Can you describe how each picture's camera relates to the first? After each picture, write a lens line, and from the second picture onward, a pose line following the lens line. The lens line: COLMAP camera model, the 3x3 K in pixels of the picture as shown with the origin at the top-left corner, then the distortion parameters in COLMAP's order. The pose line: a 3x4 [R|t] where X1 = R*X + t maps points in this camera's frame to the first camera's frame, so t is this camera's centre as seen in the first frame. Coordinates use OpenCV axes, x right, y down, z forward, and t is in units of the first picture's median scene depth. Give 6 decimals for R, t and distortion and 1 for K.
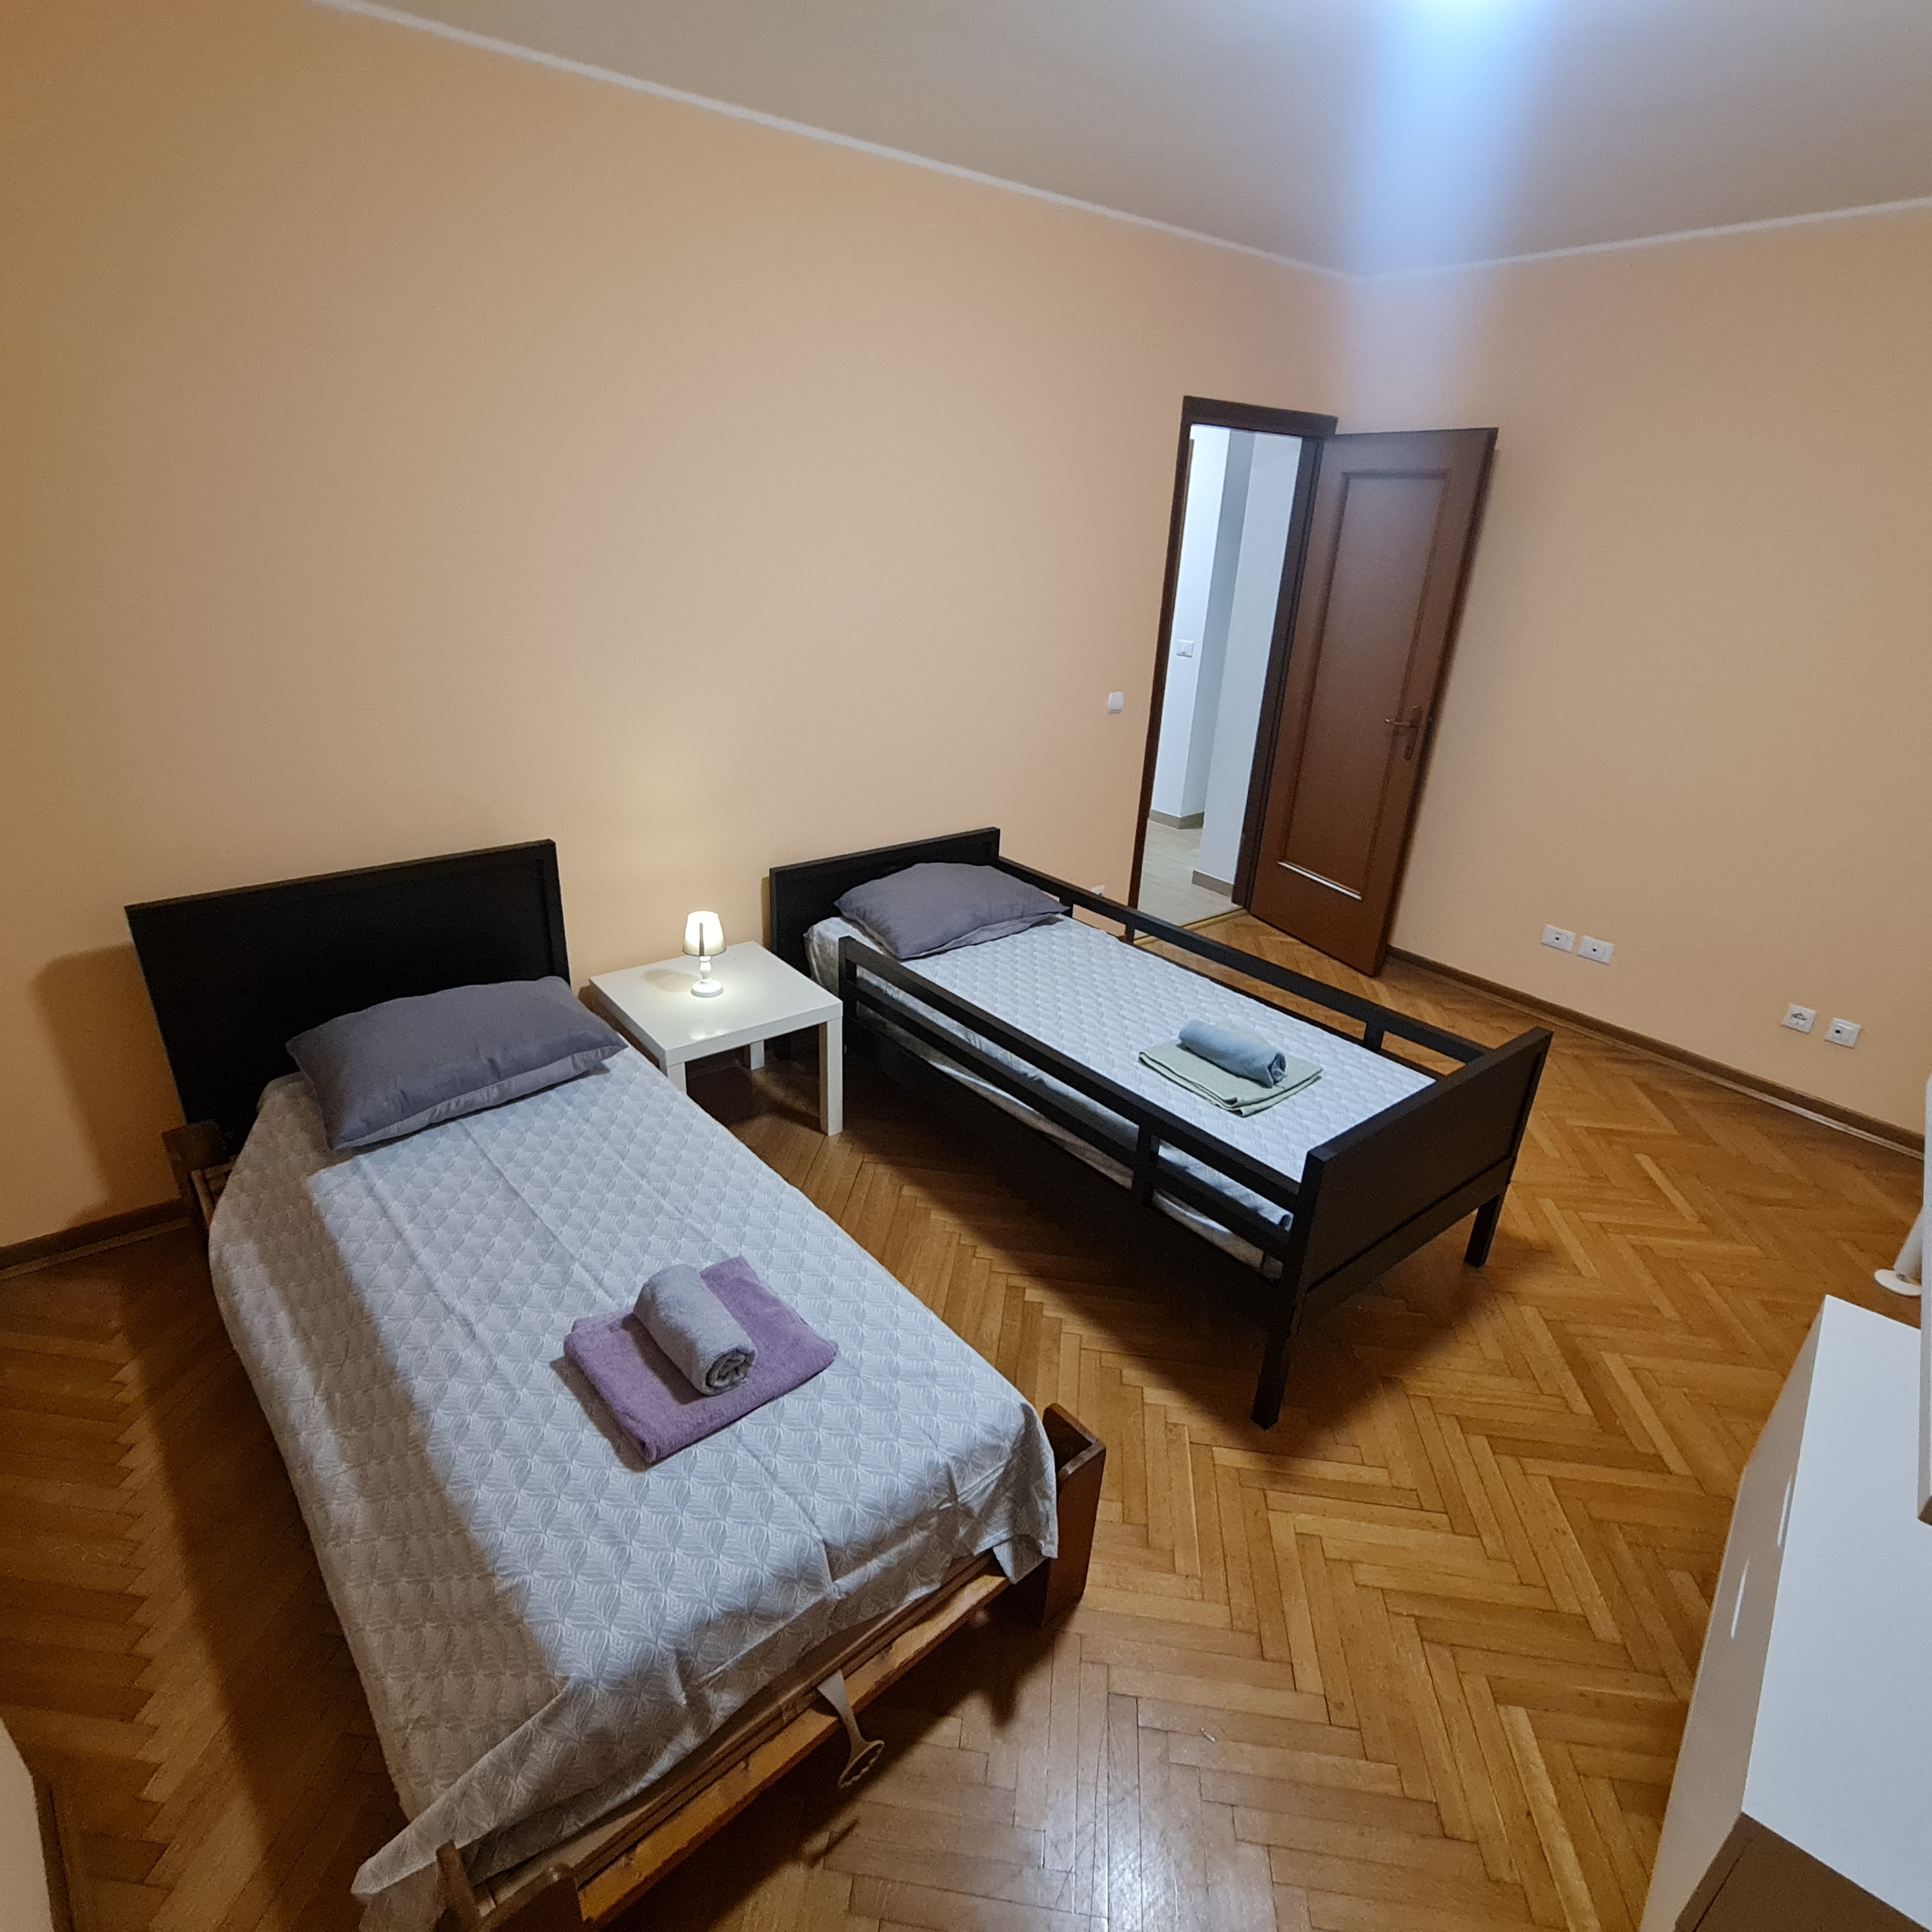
lens RADIAL K [[1067.6, 0, 966.0], [0, 1067.6, 966.0], [0, 0, 1]] dist [0.002320, 0.000775]
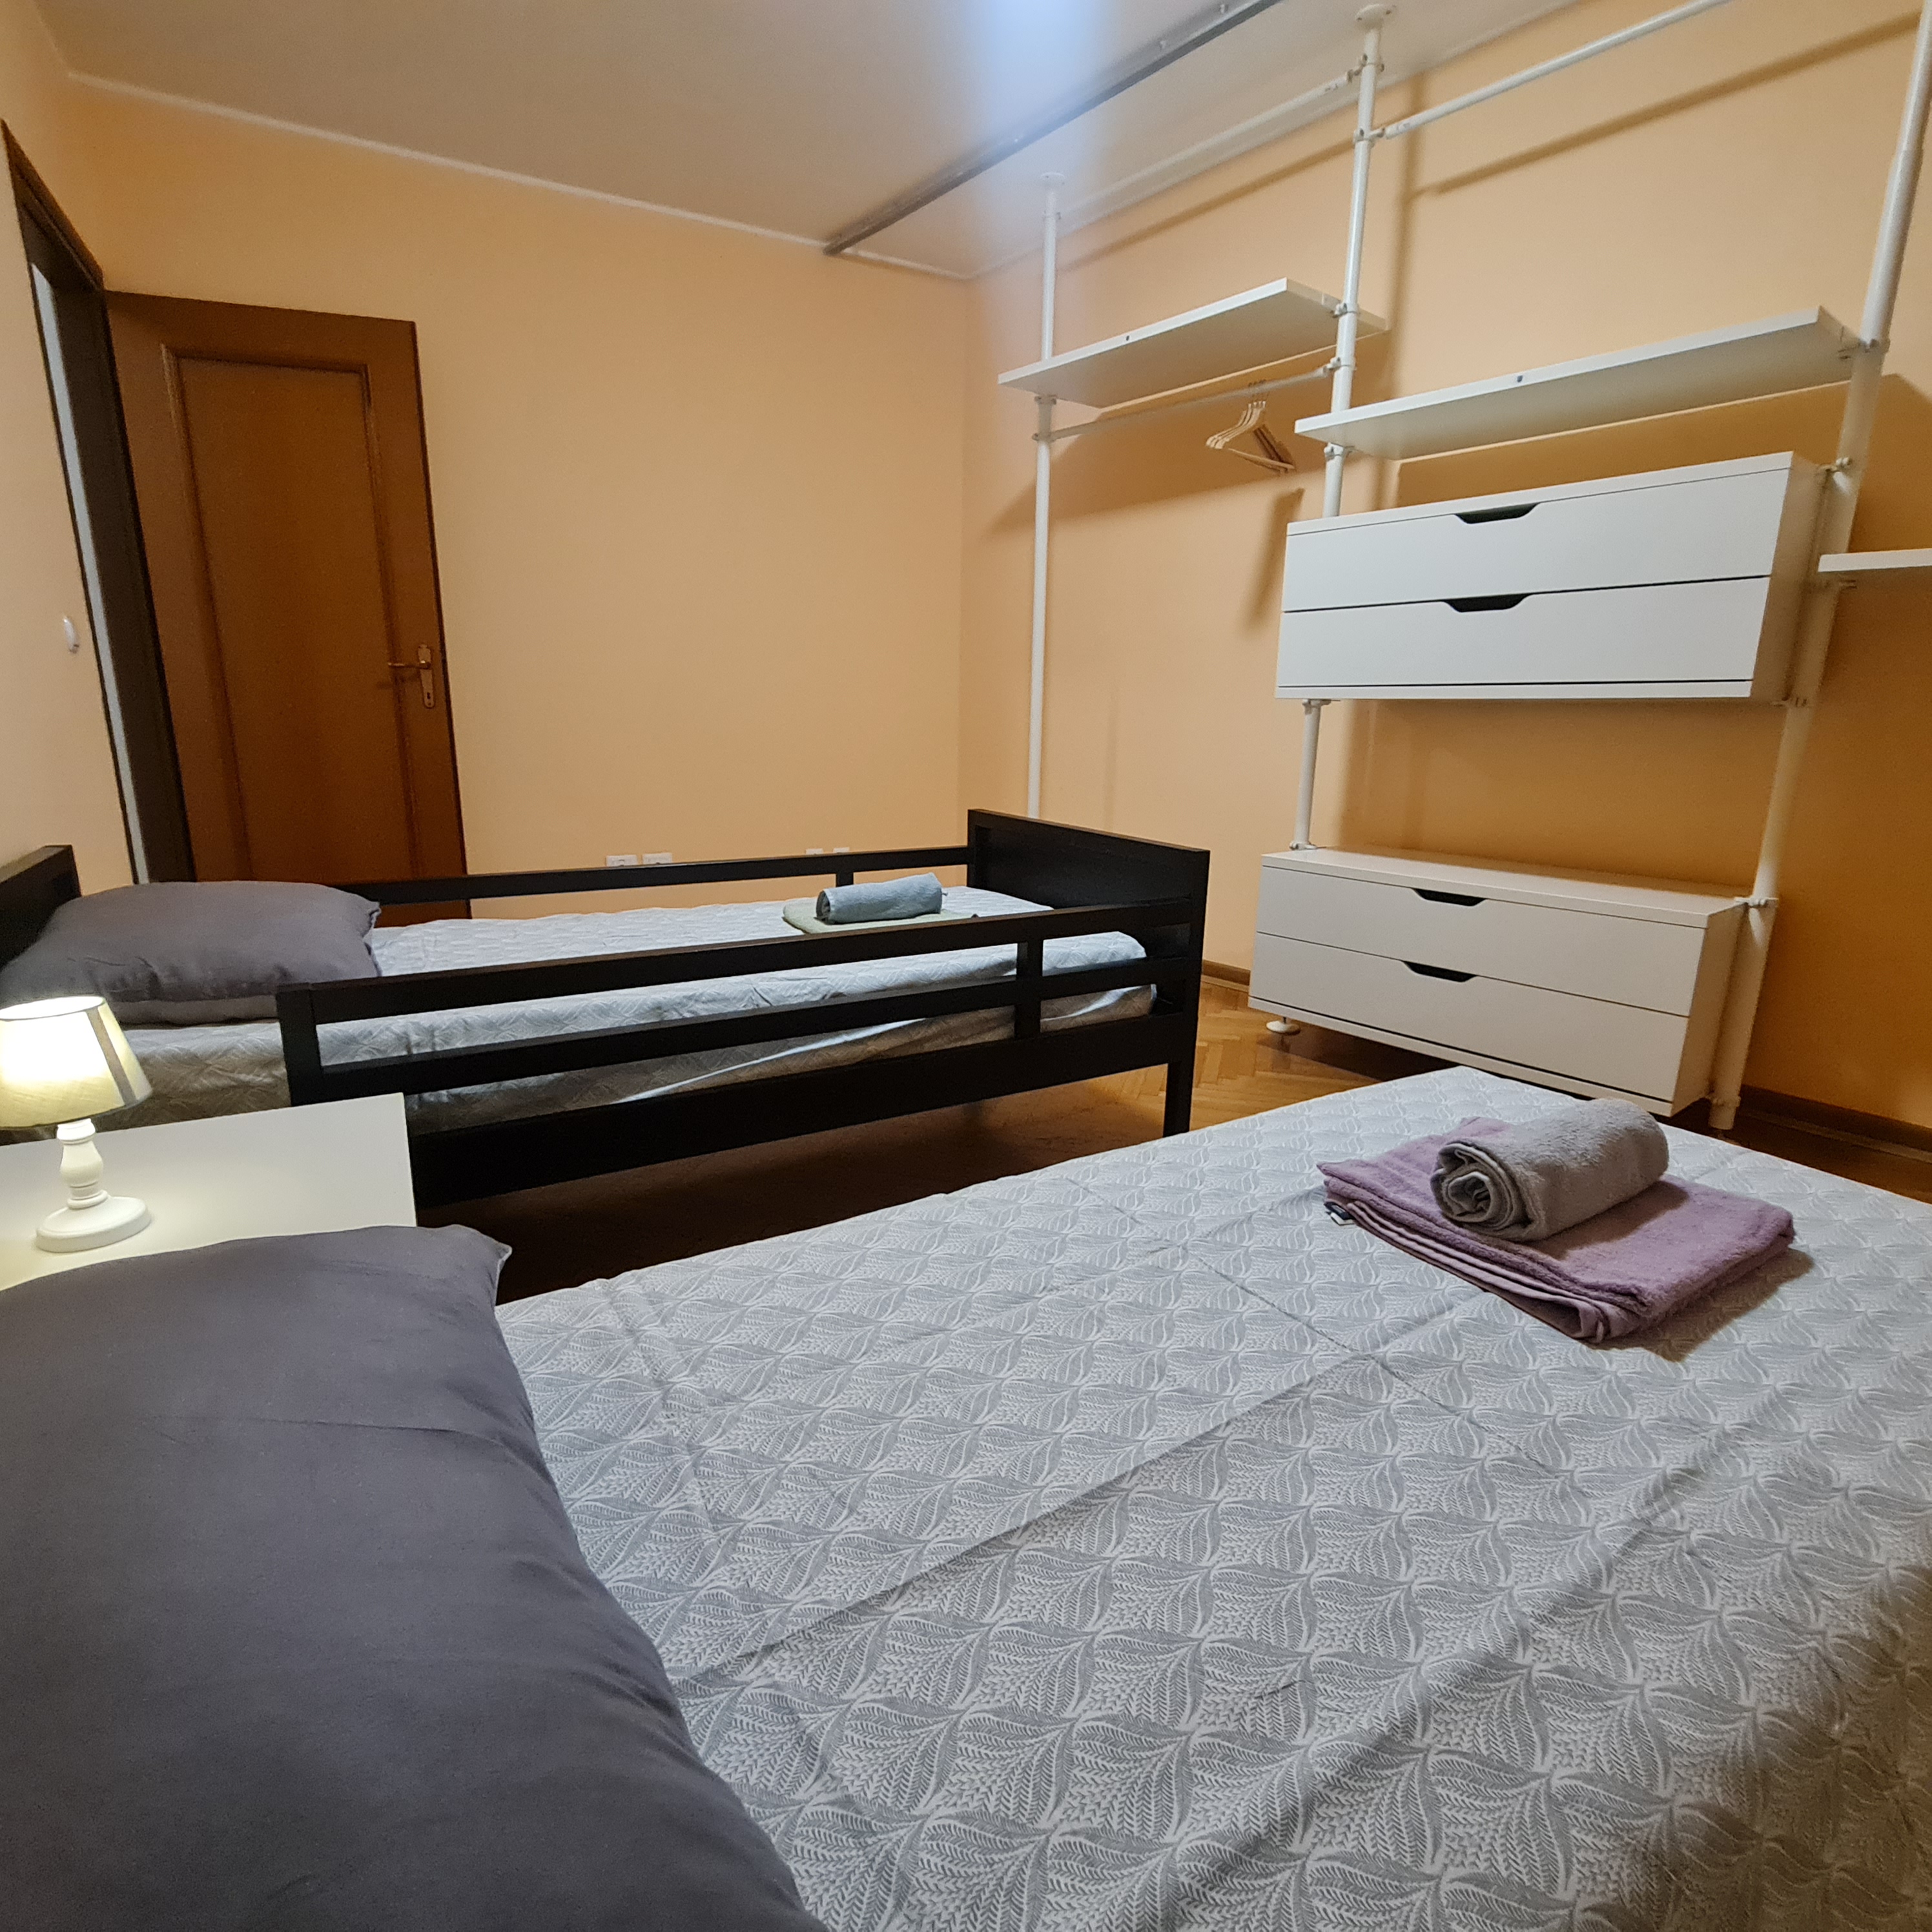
lens RADIAL K [[1067.6, 0, 966.0], [0, 1067.6, 966.0], [0, 0, 1]] dist [0.002320, 0.000775]
pose [[0.154974, -0.268793, 0.950649, -0.778816], [0.397946, 0.897738, 0.188960, -0.013180], [-0.904225, 0.349023, 0.246091, 1.004306]]
